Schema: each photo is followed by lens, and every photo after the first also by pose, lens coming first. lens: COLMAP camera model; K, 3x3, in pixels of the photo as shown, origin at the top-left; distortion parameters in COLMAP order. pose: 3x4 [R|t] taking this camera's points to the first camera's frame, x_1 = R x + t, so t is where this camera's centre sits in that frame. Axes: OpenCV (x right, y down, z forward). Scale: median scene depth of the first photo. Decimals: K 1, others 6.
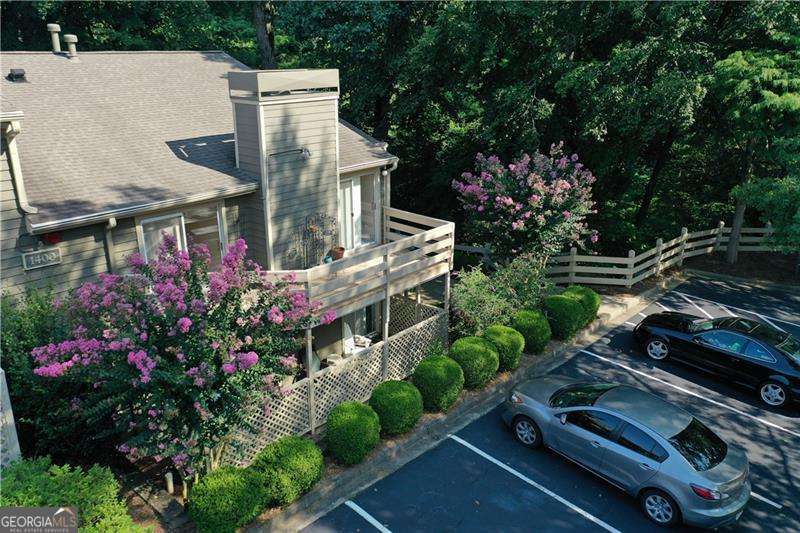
lens RADIAL K [[643.6, 0, 400.0], [0, 643.6, 266.5], [0, 0, 1]] dist [0.026243, 0.006671]
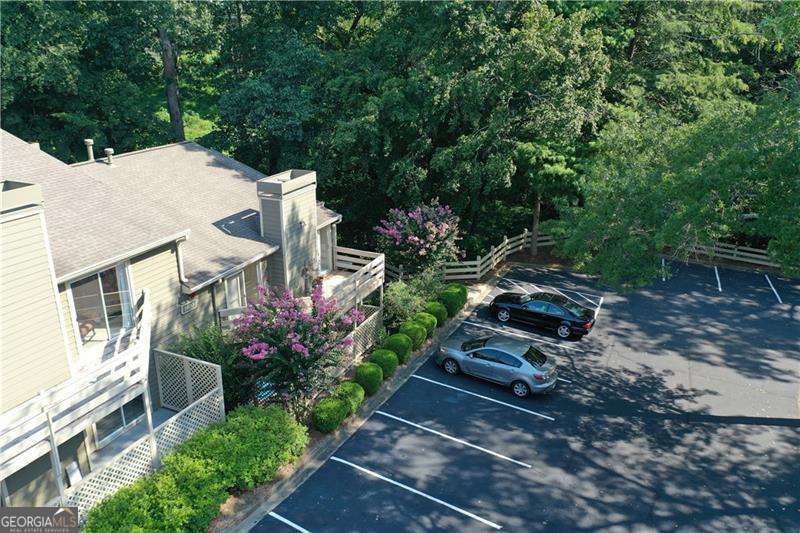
lens RADIAL K [[643.6, 0, 400.0], [0, 643.6, 266.5], [0, 0, 1]] dist [0.026243, 0.006671]
pose [[0.955885, -0.103408, 0.274937, -0.336819], [0.099820, 0.994638, 0.027049, -0.078464], [-0.276260, 0.001588, 0.961082, -0.594693]]
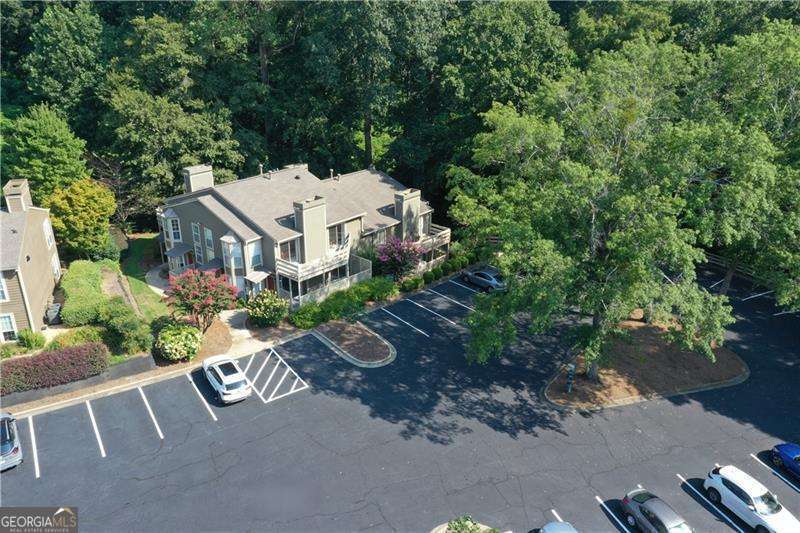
lens RADIAL K [[643.6, 0, 400.0], [0, 643.6, 266.5], [0, 0, 1]] dist [0.026243, 0.006671]
pose [[0.999953, -0.007193, 0.006466, -0.225682], [0.006821, 0.998421, 0.055755, -0.060279], [-0.006857, -0.055709, 0.998424, -2.629868]]
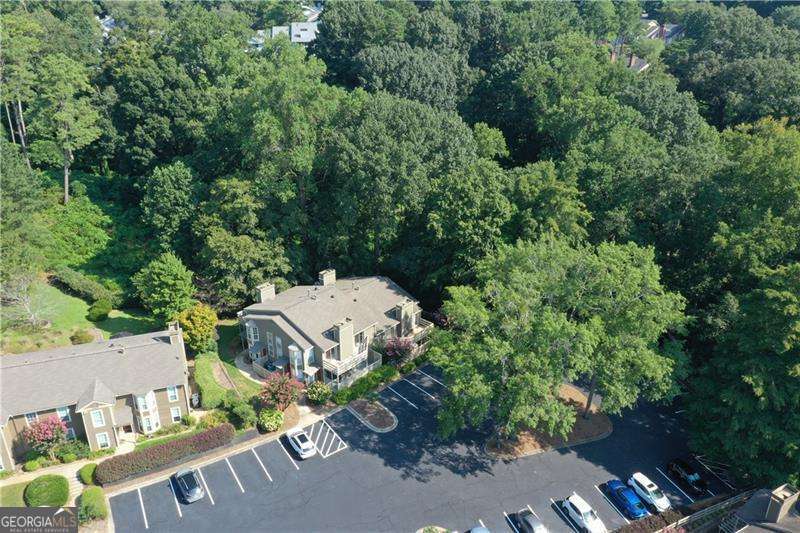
lens RADIAL K [[643.6, 0, 400.0], [0, 643.6, 266.5], [0, 0, 1]] dist [0.026243, 0.006671]
pose [[0.999902, -0.012446, 0.006367, -0.228071], [0.011832, 0.995979, 0.088802, -1.033408], [-0.007447, -0.088718, 0.996029, -4.354465]]
